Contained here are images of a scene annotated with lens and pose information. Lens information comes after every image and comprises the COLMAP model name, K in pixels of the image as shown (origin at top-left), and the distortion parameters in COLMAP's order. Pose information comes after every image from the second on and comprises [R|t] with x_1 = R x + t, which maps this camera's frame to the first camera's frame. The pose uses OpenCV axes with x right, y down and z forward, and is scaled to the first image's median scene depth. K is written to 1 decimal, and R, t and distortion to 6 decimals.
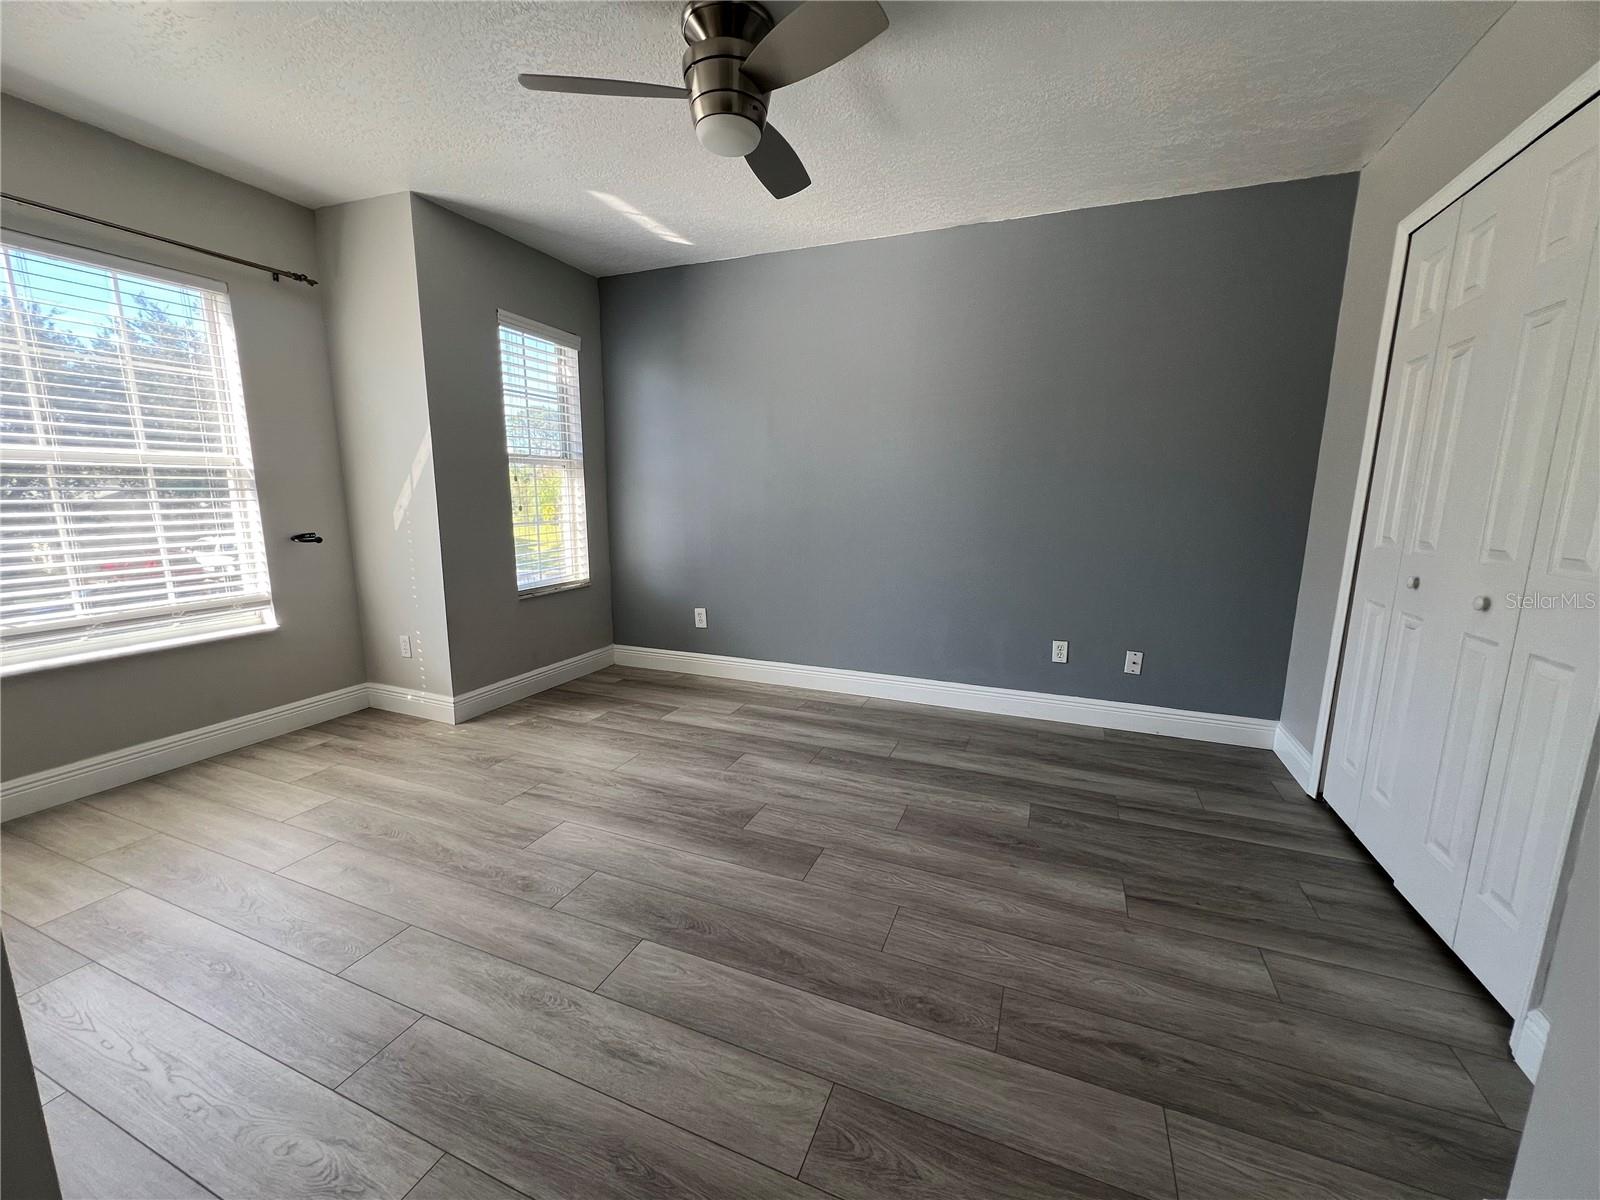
lens RADIAL K [[639.9, 0, 801.7], [0, 639.9, 605.8], [0, 0, 1]] dist [-0.001351, 0.000490]
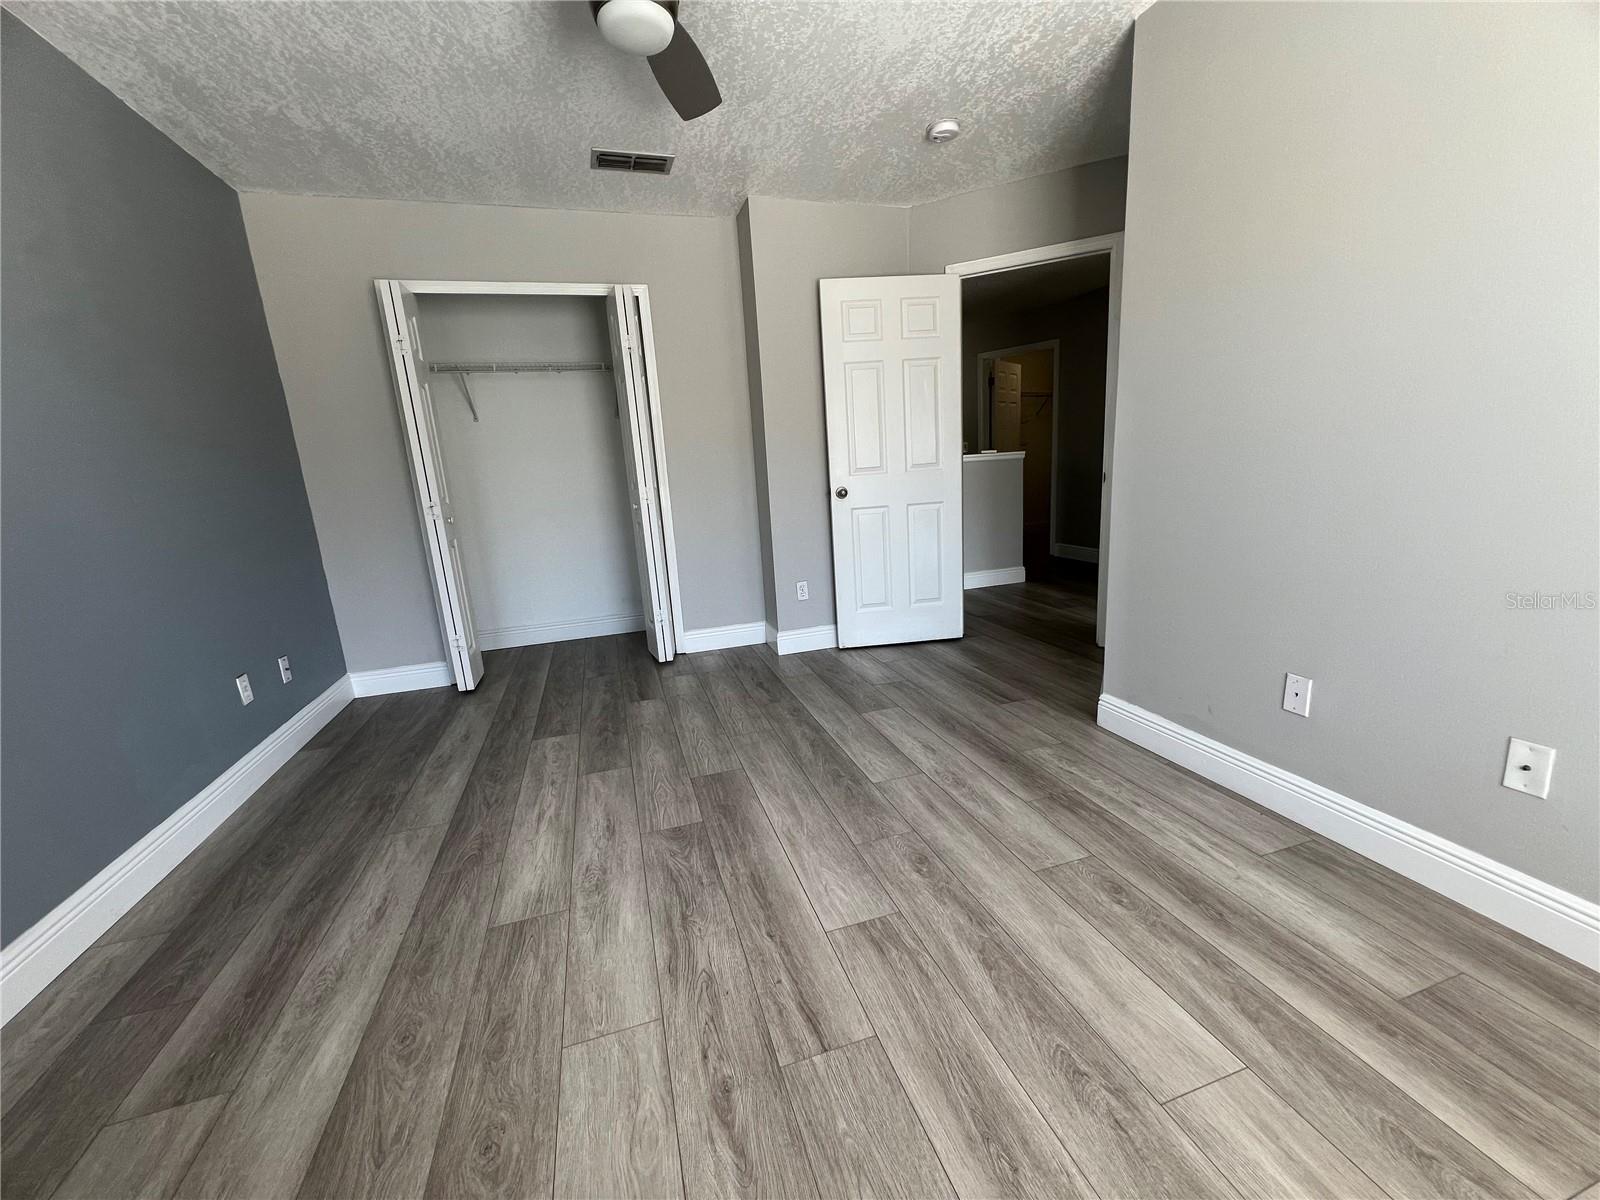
lens RADIAL K [[639.9, 0, 801.7], [0, 639.9, 605.8], [0, 0, 1]] dist [-0.001351, 0.000490]
pose [[-0.637048, -0.144493, 0.757160, -0.844792], [0.188197, 0.923392, 0.334557, -0.218866], [-0.747497, 0.355624, -0.561052, 1.322019]]
